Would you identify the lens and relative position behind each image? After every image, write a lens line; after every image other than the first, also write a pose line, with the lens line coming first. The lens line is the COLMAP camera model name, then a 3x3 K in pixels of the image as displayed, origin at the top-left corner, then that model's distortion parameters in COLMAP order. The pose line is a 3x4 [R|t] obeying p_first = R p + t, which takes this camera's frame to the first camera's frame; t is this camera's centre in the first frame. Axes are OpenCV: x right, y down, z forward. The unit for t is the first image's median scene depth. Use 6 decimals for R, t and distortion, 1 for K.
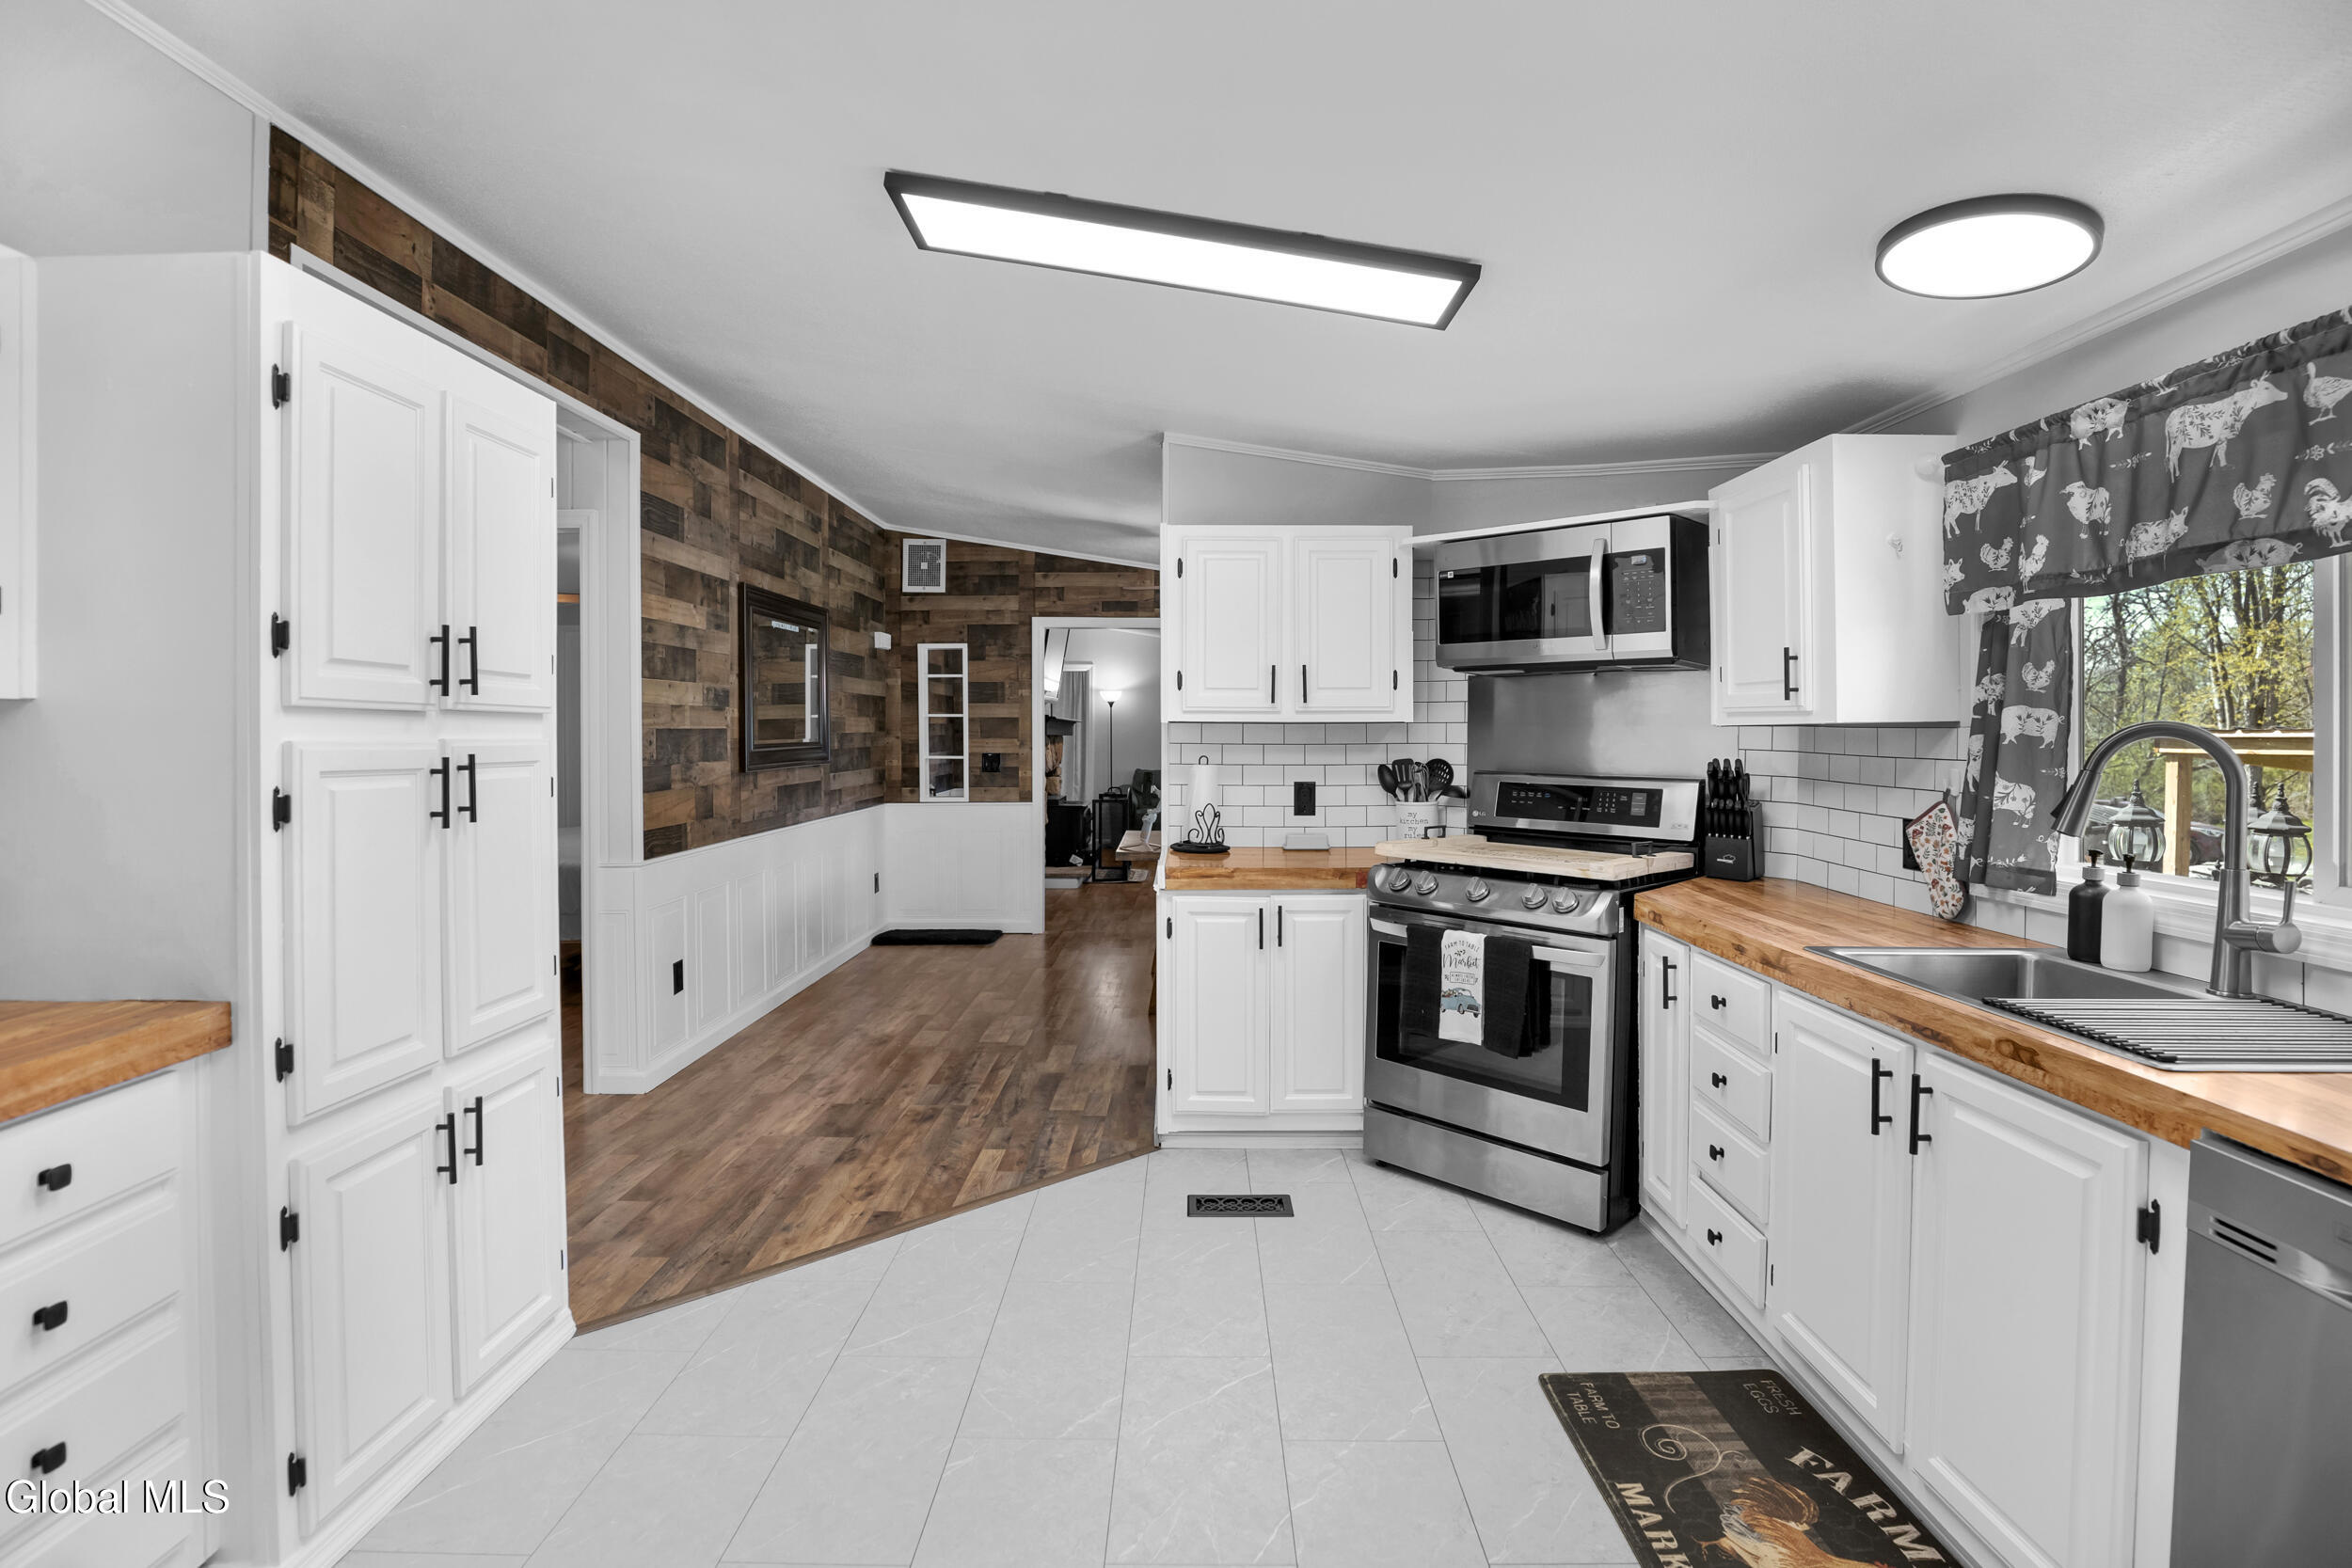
lens RADIAL K [[1106.6, 0, 1202.3], [0, 1106.6, 732.5], [0, 0, 1]] dist [-0.031775, 0.000529]
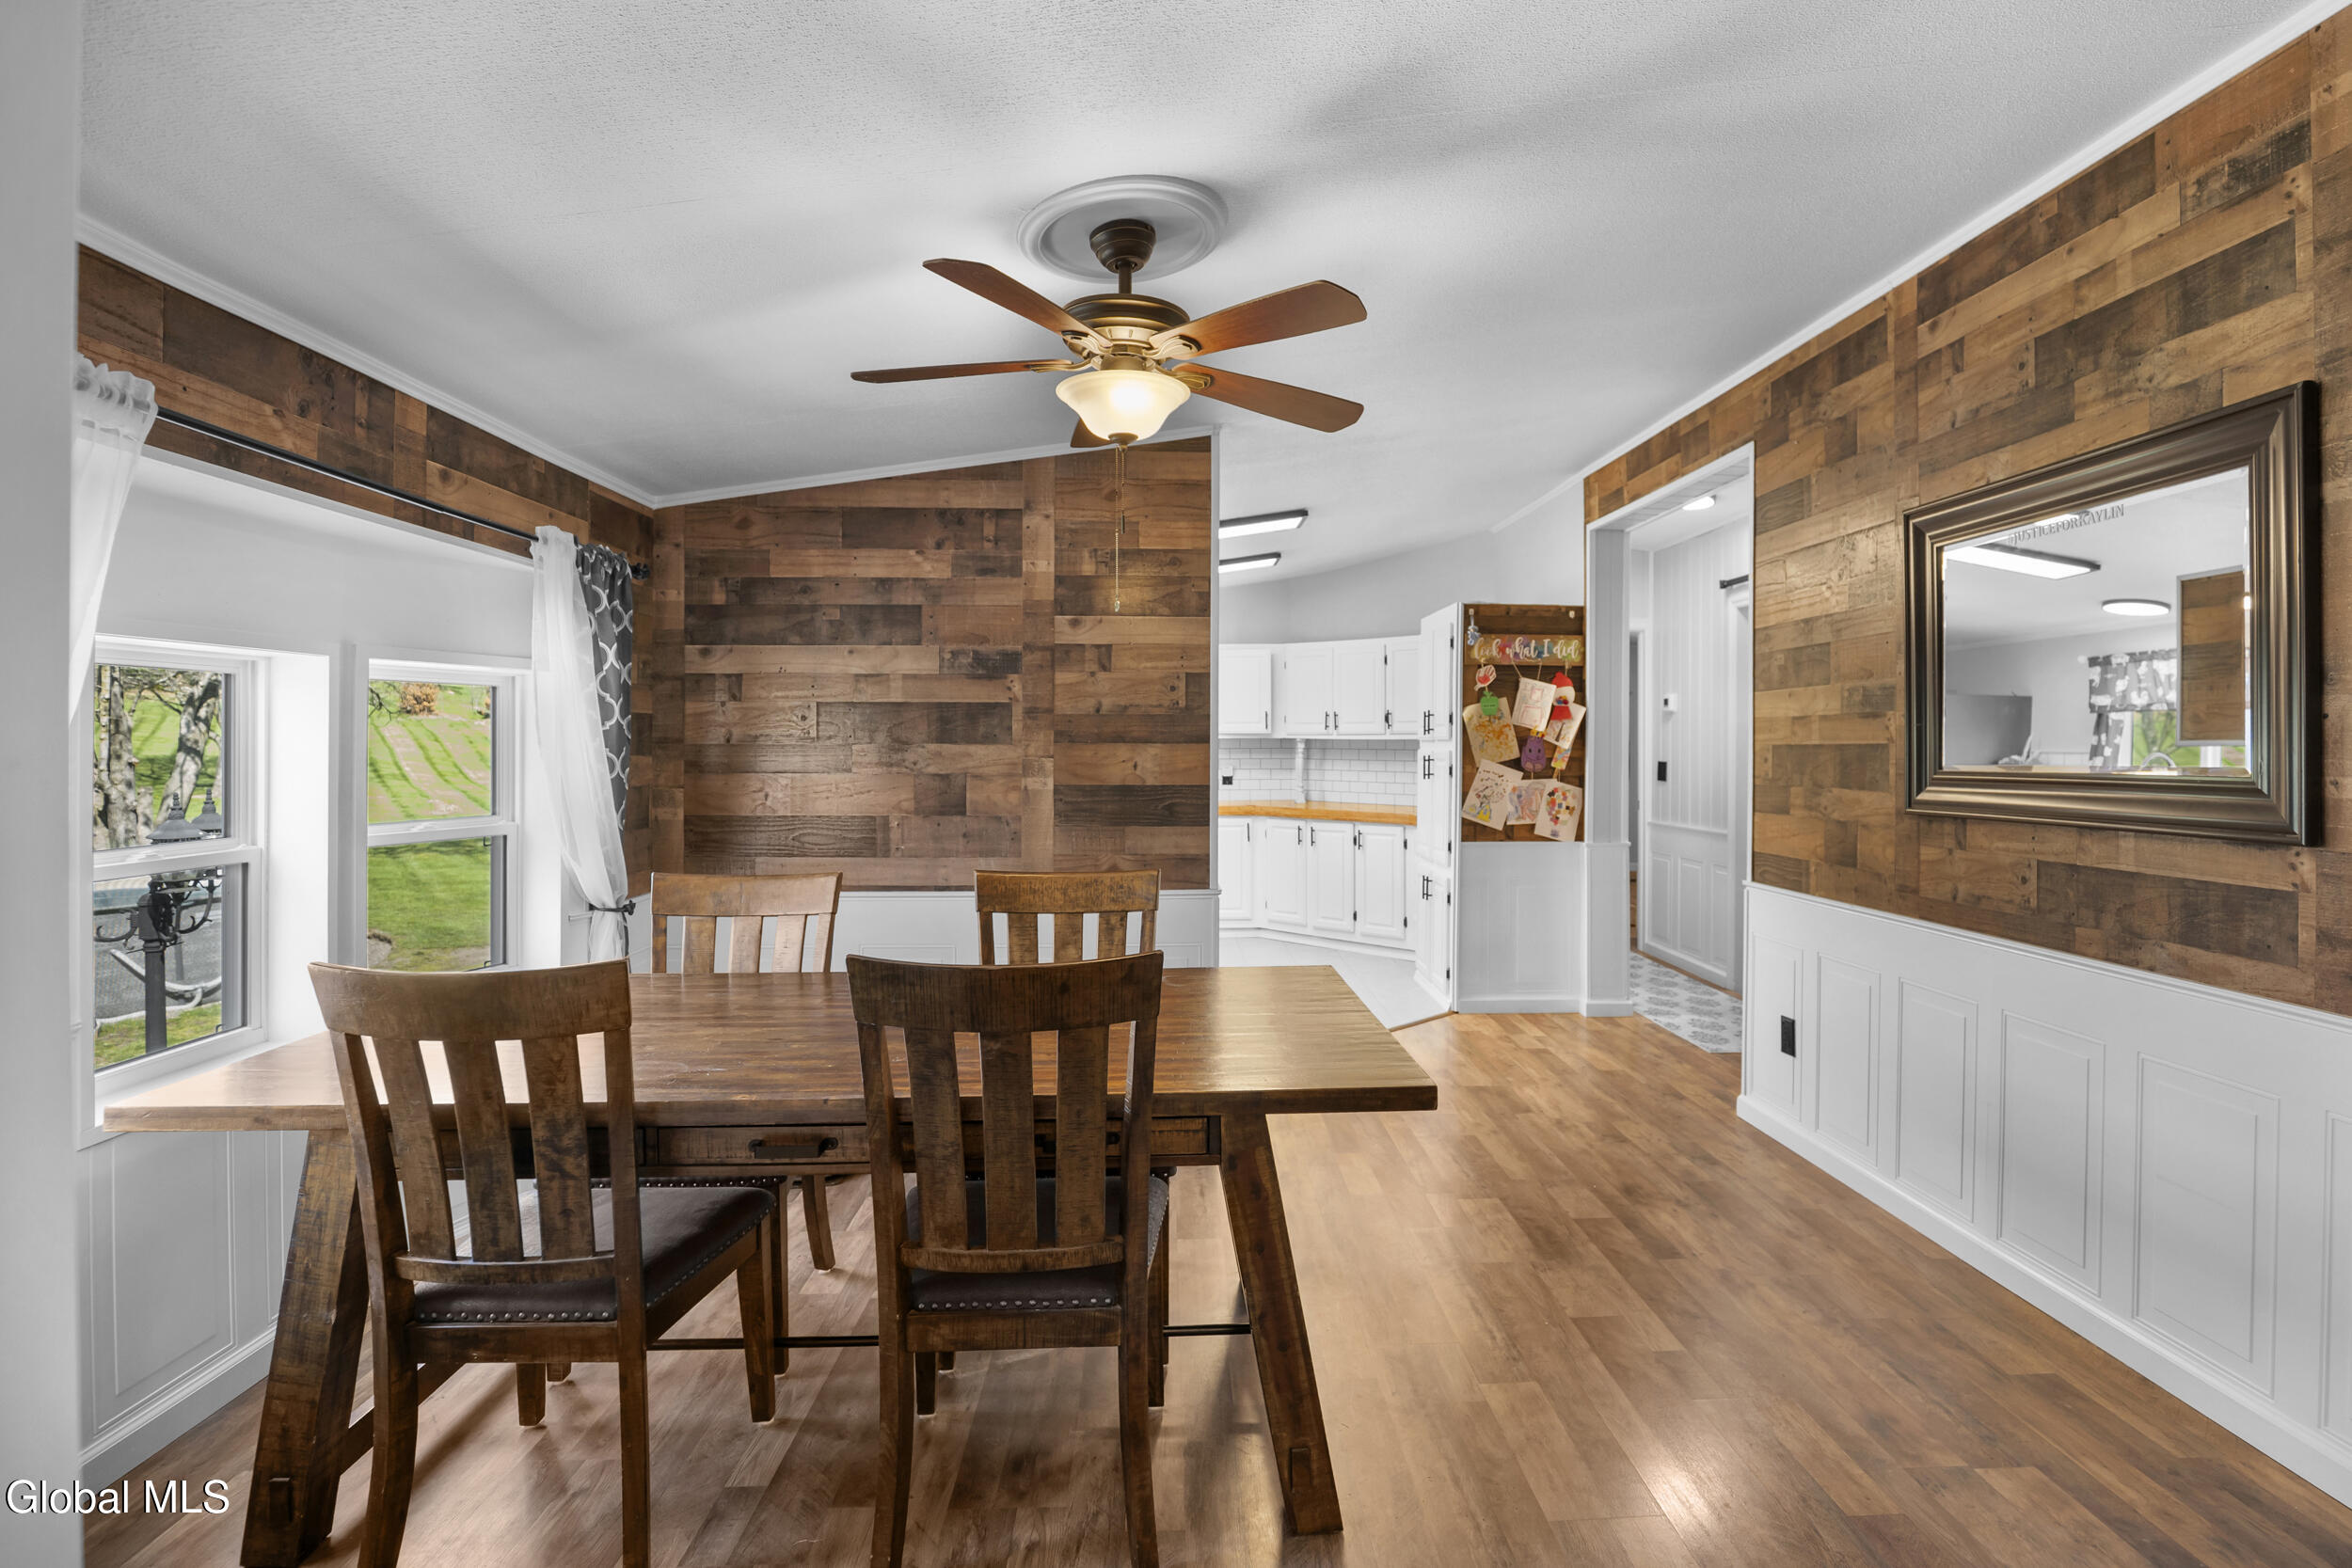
lens RADIAL K [[1104.7, 0, 1192.2], [0, 1104.7, 745.1], [0, 0, 1]] dist [-0.035216, 0.008892]
pose [[-0.999803, -0.003007, -0.019634, 0.003592], [-0.003005, 0.999995, -0.000156, -0.002623], [0.019635, -0.000097, -0.999807, 3.383646]]
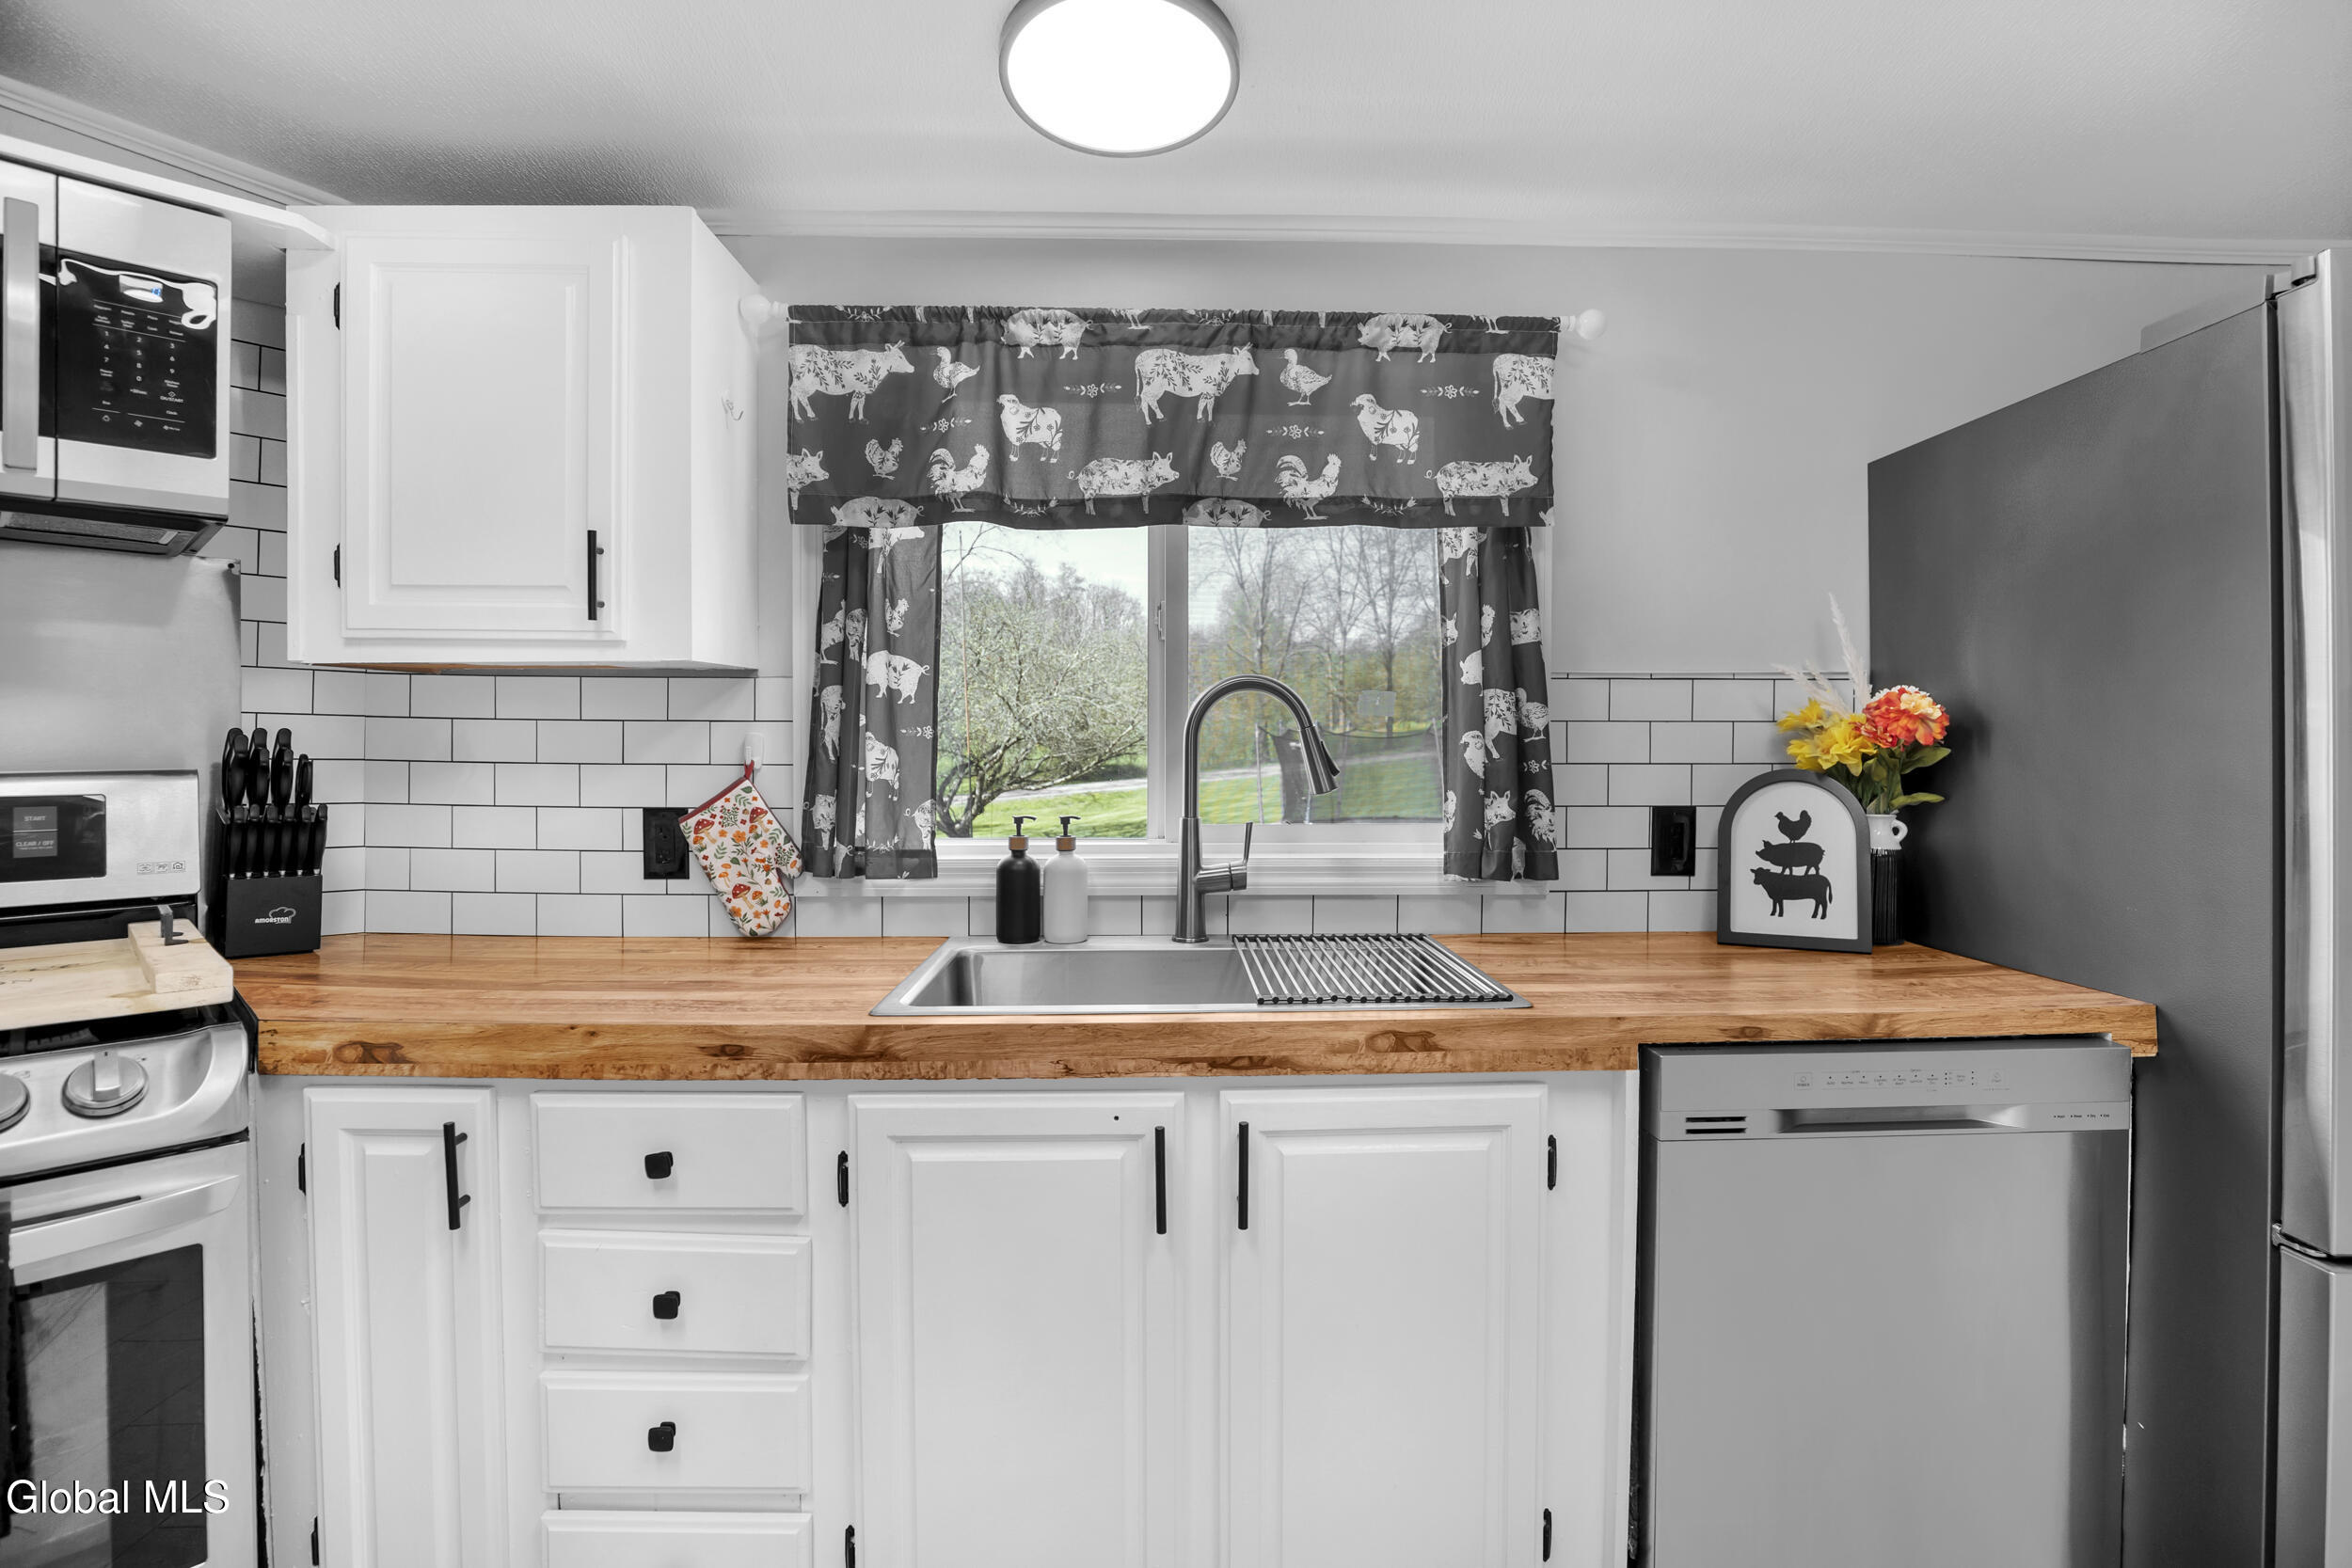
lens RADIAL K [[1104.7, 0, 1192.2], [0, 1104.7, 745.1], [0, 0, 1]] dist [-0.035216, 0.008892]
pose [[-0.018278, -0.014425, 0.999729, -0.073327], [-0.003122, 0.999892, 0.014370, 0.033743], [-0.999828, -0.002859, -0.018321, 0.805191]]
